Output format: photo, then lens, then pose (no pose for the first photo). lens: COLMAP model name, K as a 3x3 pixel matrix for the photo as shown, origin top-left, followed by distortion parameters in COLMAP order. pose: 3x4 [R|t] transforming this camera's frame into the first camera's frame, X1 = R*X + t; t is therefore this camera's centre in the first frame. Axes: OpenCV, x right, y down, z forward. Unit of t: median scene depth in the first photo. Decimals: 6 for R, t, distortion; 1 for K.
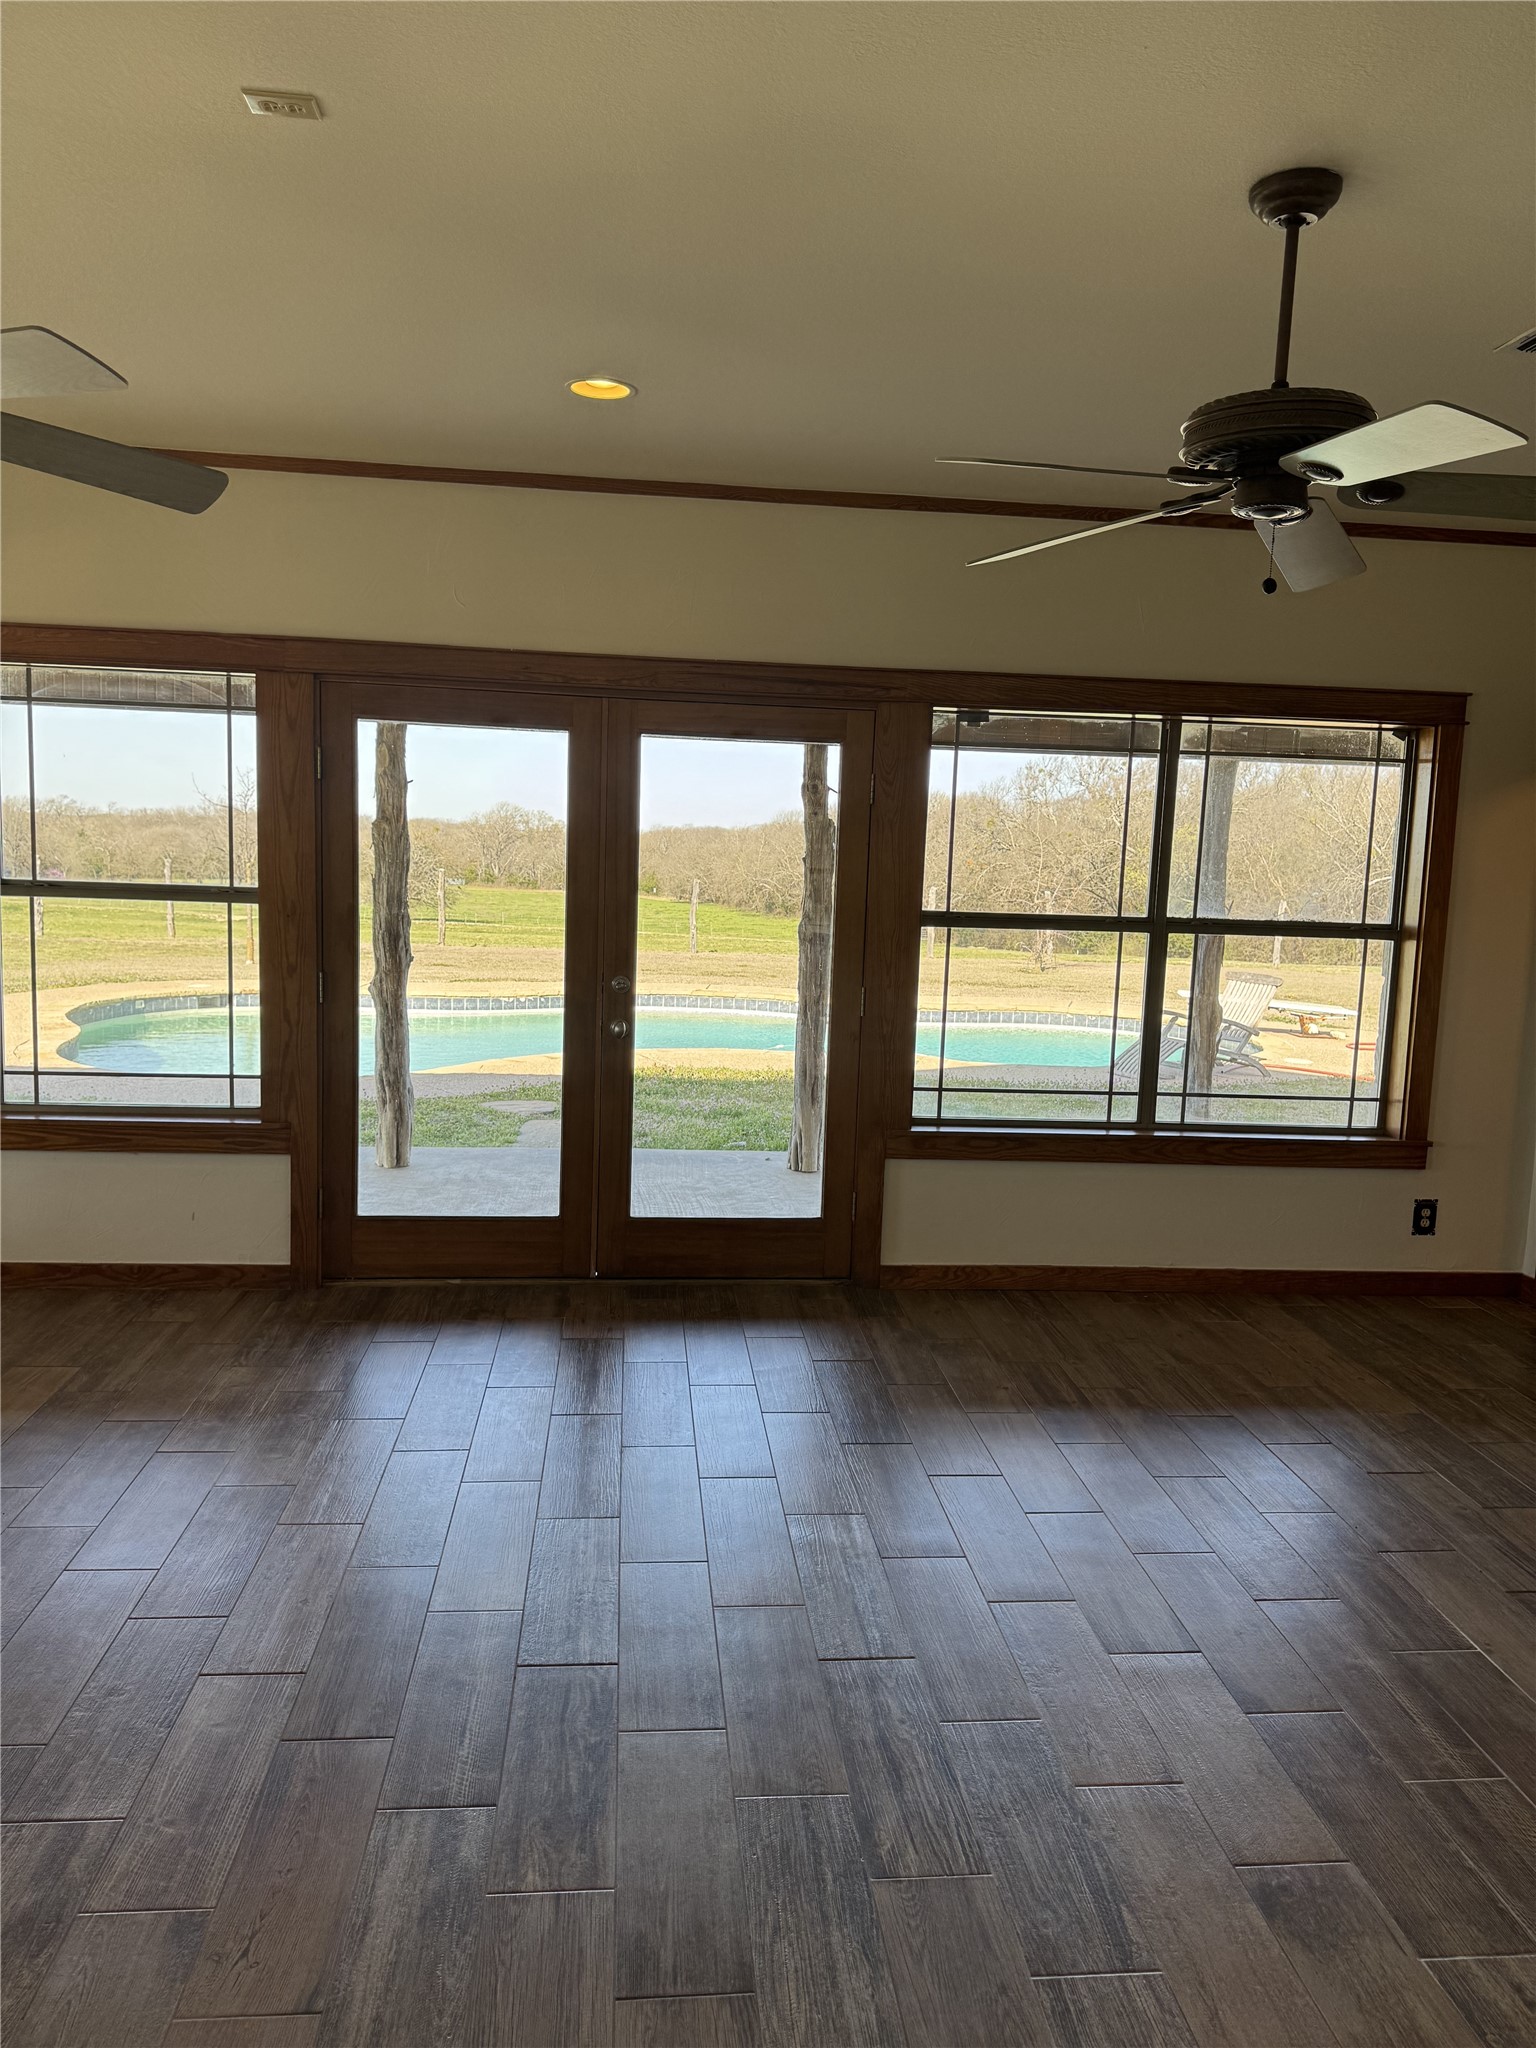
lens RADIAL K [[1432.4, 0, 769.7], [0, 1432.4, 1040.6], [0, 0, 1]] dist [0.049319, -0.013576]
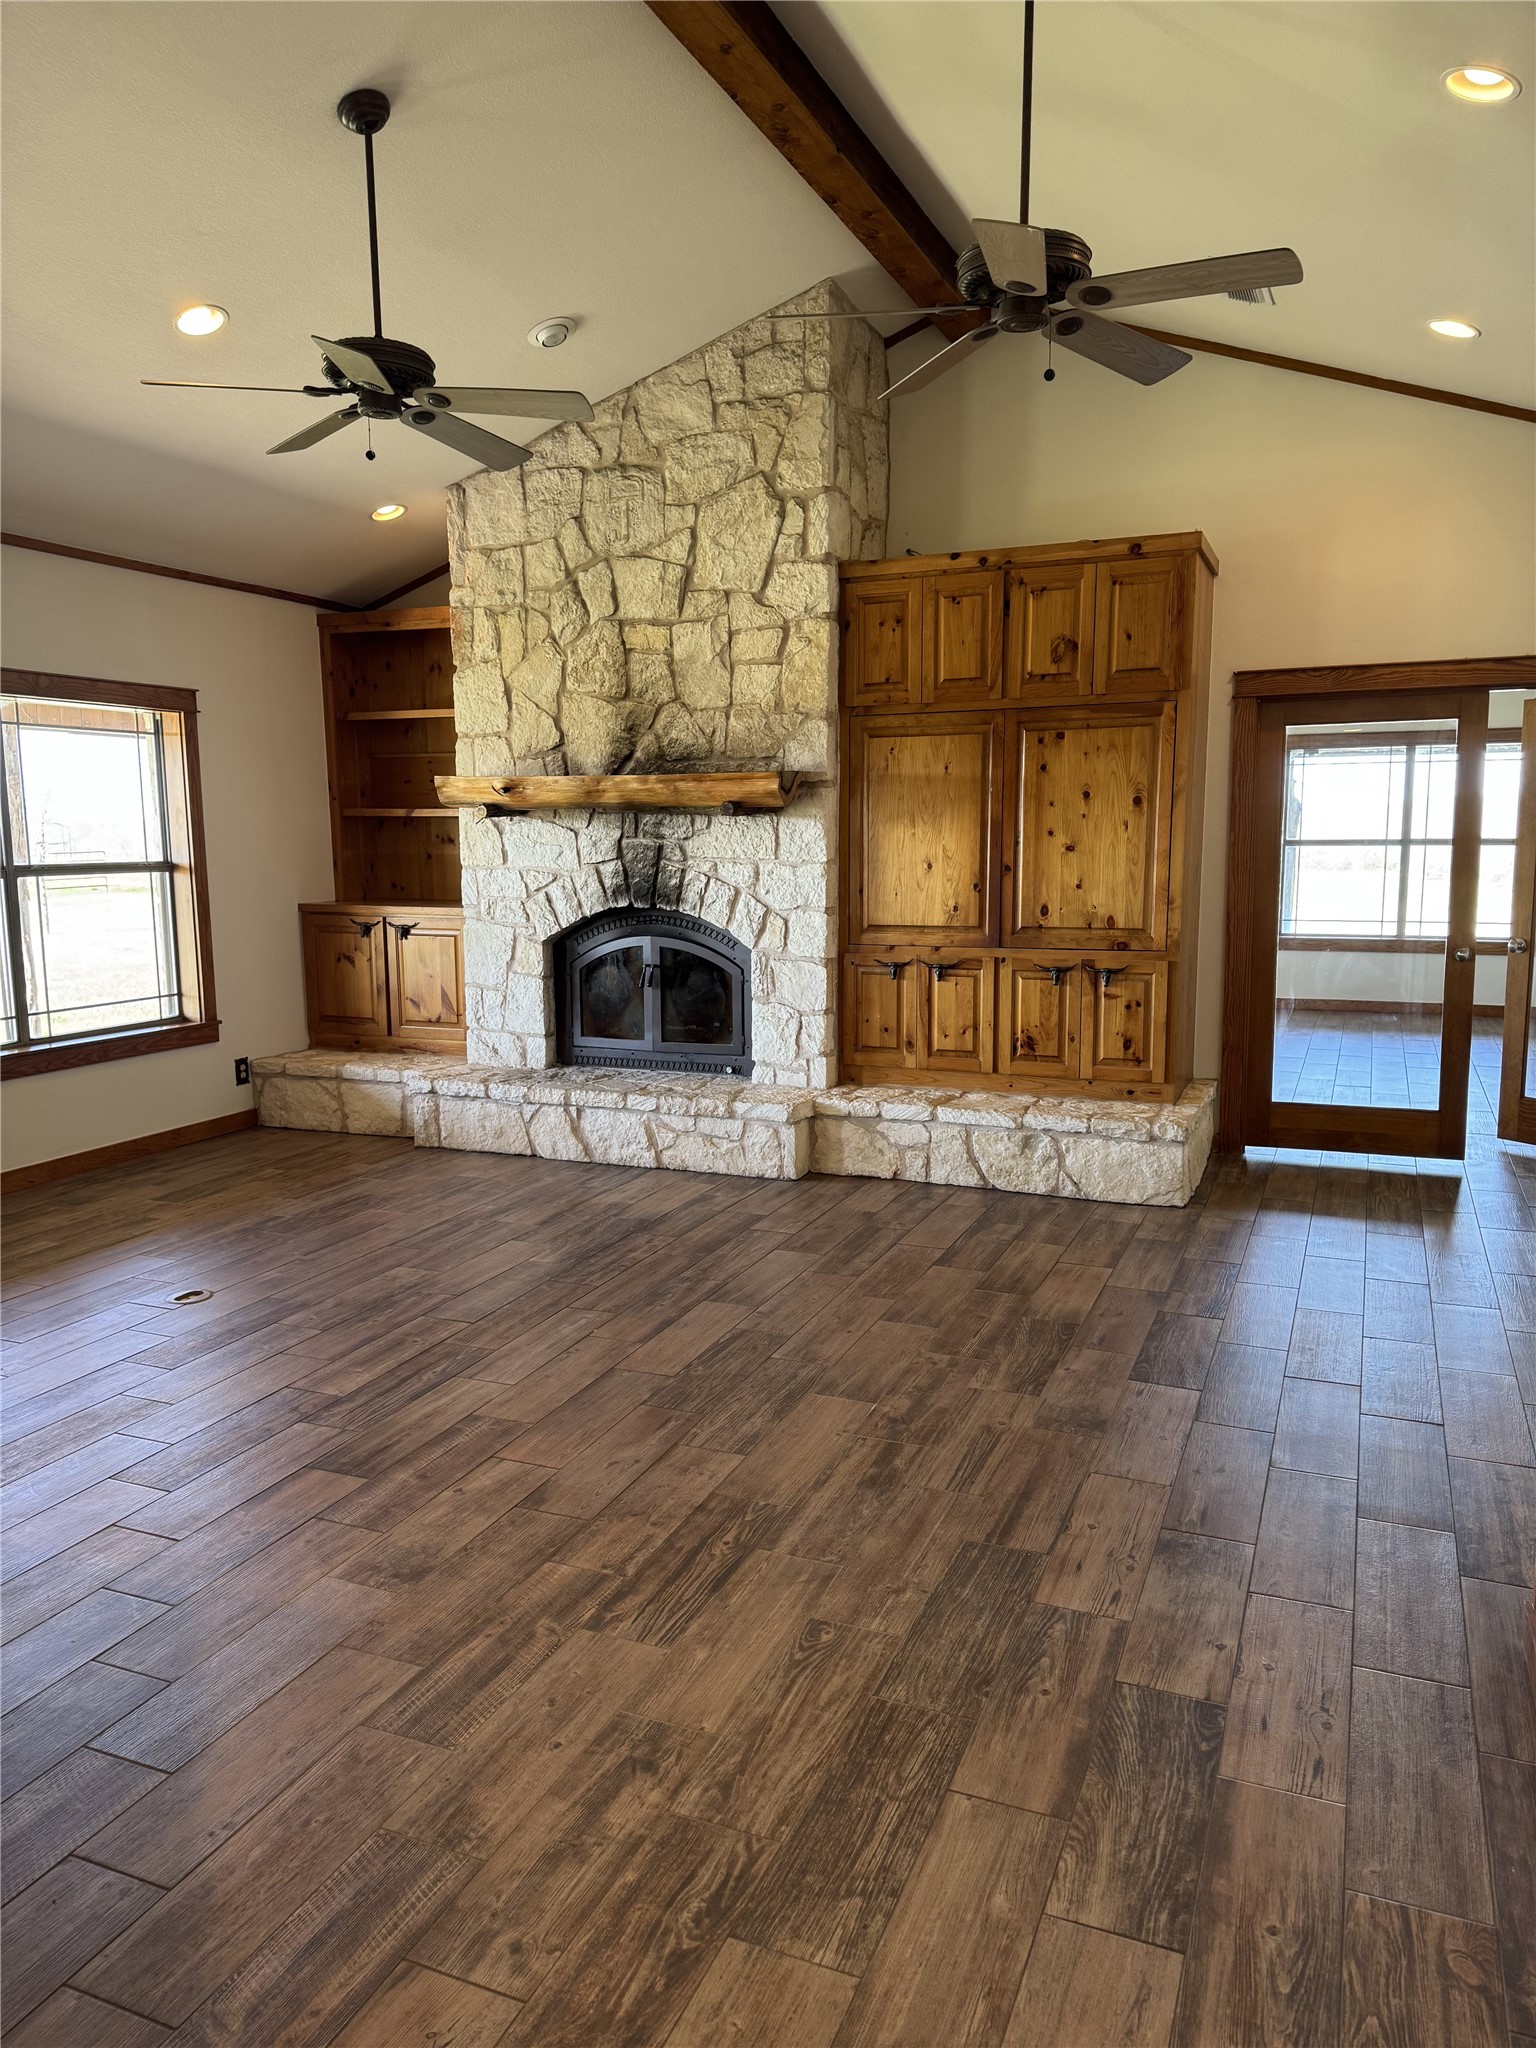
lens RADIAL K [[1432.4, 0, 768.1], [0, 1432.4, 1028.1], [0, 0, 1]] dist [0.049319, -0.013576]
pose [[0.425805, -0.153291, 0.891735, -0.532087], [0.119713, 0.986425, 0.112405, -0.012893], [-0.896860, 0.058890, 0.438376, -0.057591]]
